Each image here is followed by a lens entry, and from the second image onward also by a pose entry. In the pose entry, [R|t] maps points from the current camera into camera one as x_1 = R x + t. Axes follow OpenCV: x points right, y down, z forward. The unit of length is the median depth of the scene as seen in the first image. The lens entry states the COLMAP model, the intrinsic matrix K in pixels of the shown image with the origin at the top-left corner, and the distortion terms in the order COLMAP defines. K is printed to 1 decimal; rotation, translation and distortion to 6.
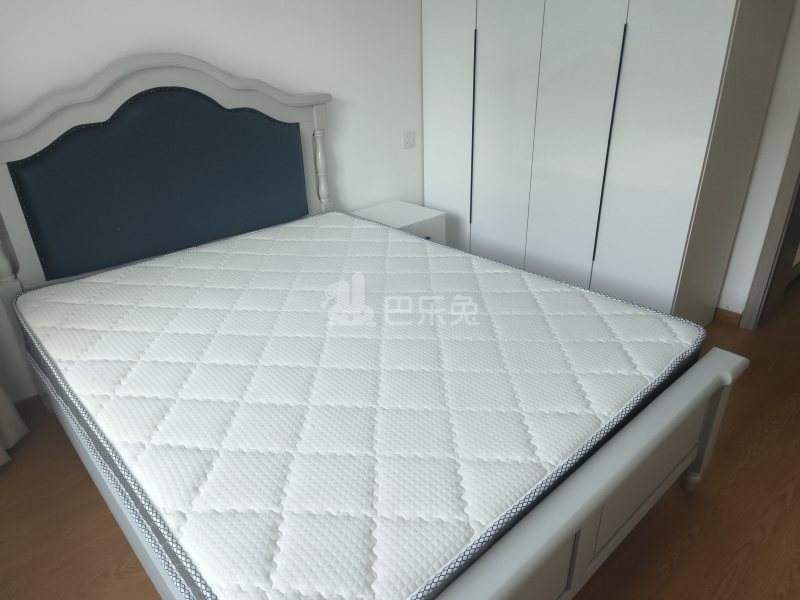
lens RADIAL K [[547.4, 0, 403.1], [0, 547.4, 303.1], [0, 0, 1]] dist [0.026203, 0.003778]
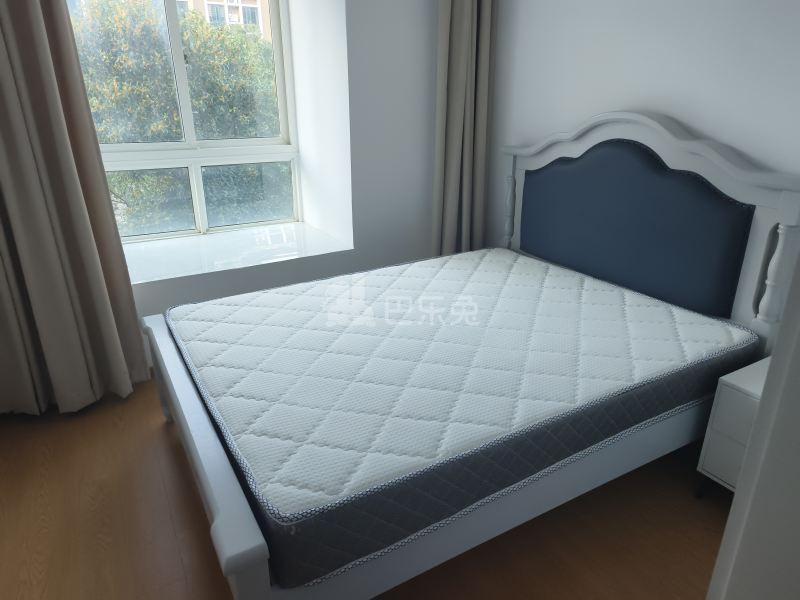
lens RADIAL K [[545.6, 0, 397.0], [0, 545.6, 302.1], [0, 0, 1]] dist [0.024443, -0.003582]
pose [[-0.218690, 0.377476, -0.899826, 1.066550], [-0.418560, 0.796717, 0.435947, -0.561779], [0.881466, 0.471968, -0.016237, 1.030966]]
